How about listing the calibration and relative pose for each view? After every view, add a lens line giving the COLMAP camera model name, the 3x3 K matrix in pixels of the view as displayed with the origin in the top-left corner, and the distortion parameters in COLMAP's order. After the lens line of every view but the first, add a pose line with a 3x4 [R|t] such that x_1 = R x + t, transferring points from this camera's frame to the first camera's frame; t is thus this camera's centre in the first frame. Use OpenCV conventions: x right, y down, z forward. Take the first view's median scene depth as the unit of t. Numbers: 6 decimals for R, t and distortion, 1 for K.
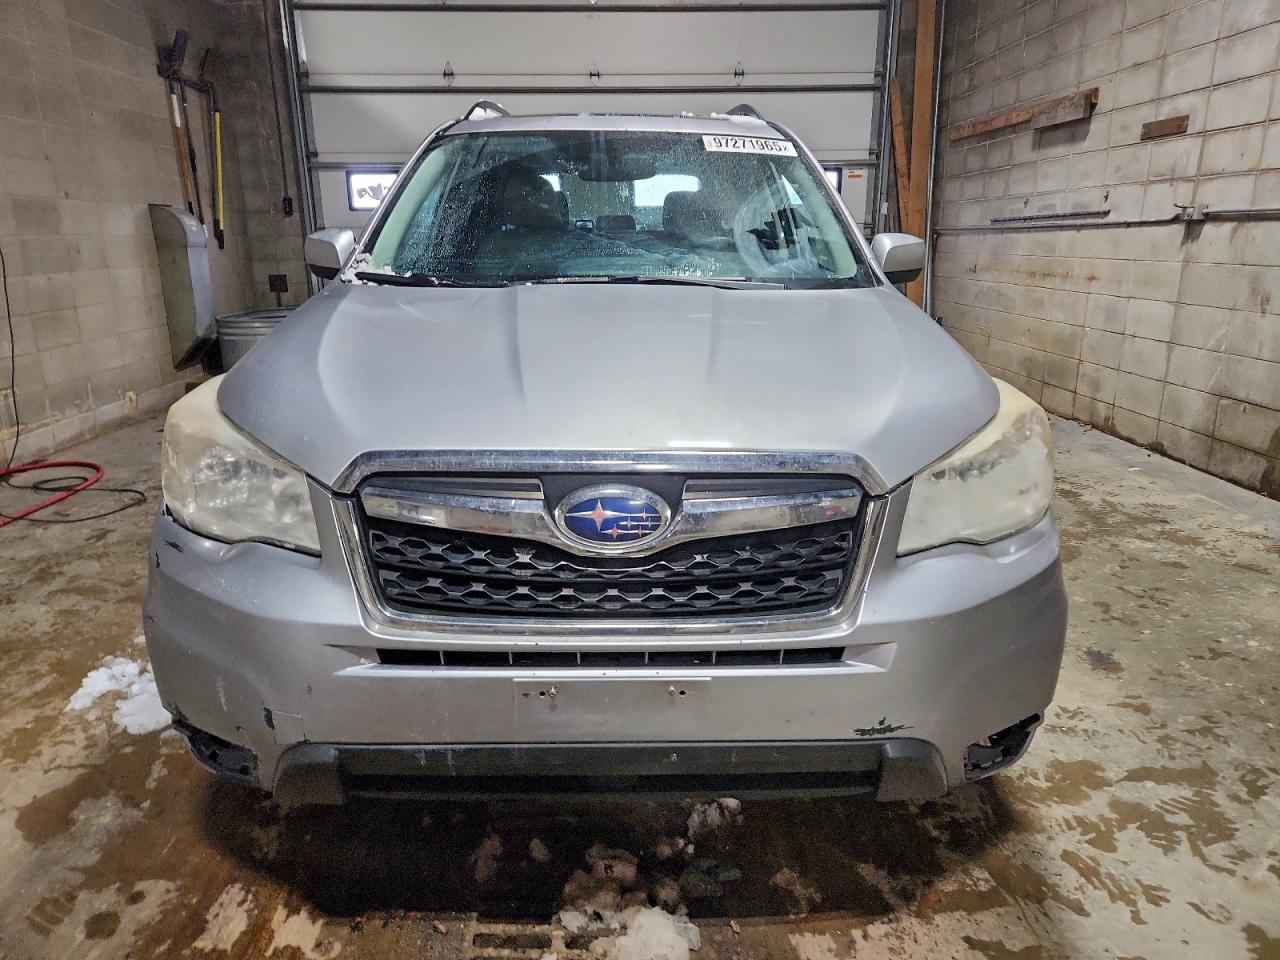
lens RADIAL K [[867.4, 0, 641.6], [0, 867.4, 477.9], [0, 0, 1]] dist [0.049175, -0.029605]
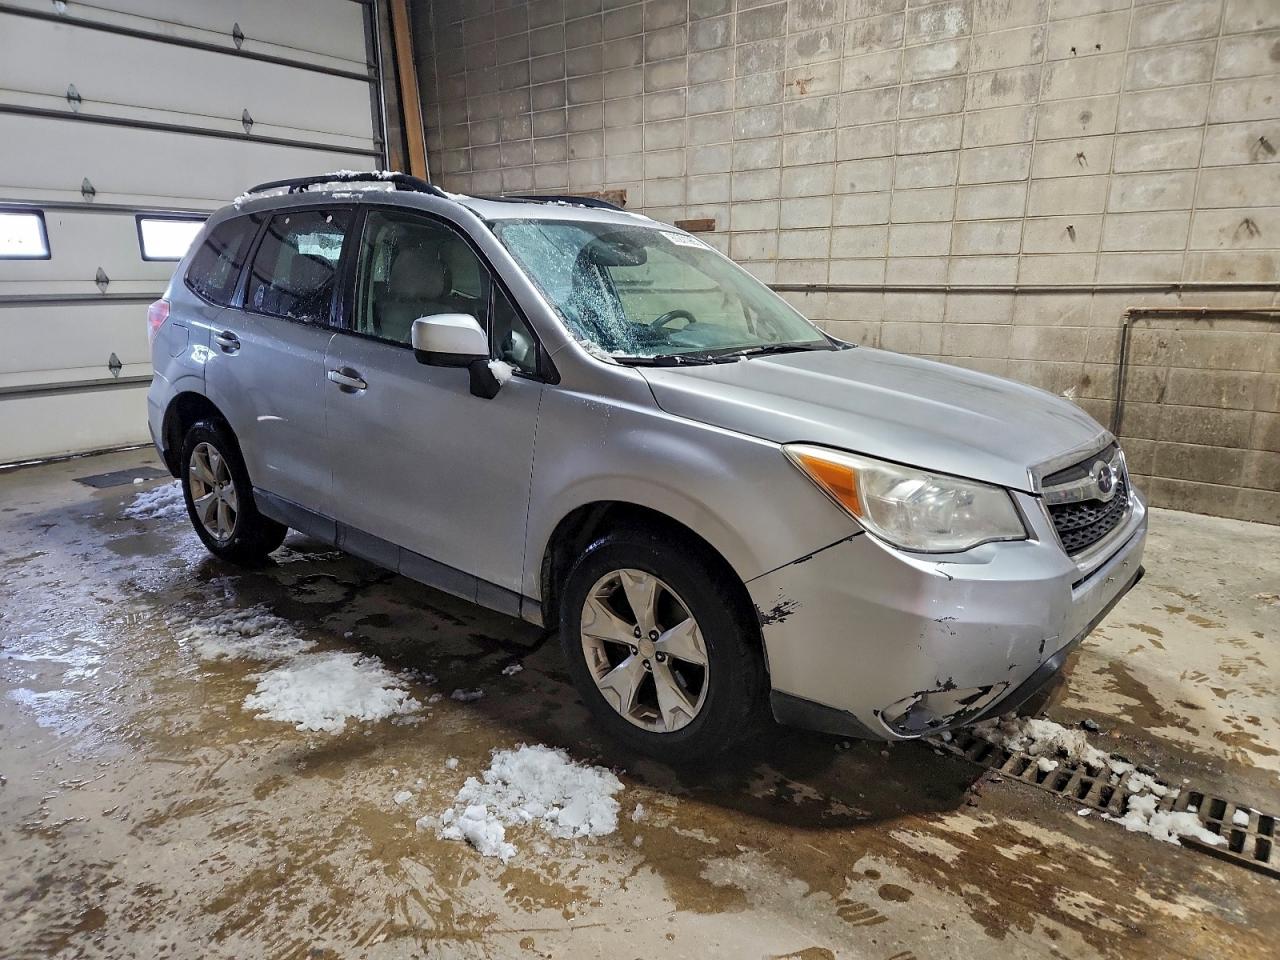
lens RADIAL K [[867.4, 0, 648.8], [0, 867.4, 510.0], [0, 0, 1]] dist [0.049175, -0.029605]
pose [[0.647524, -0.189232, 0.738176, -0.688022], [0.200648, 0.976834, 0.074405, -0.071188], [-0.735155, 0.099935, 0.670492, 0.163351]]
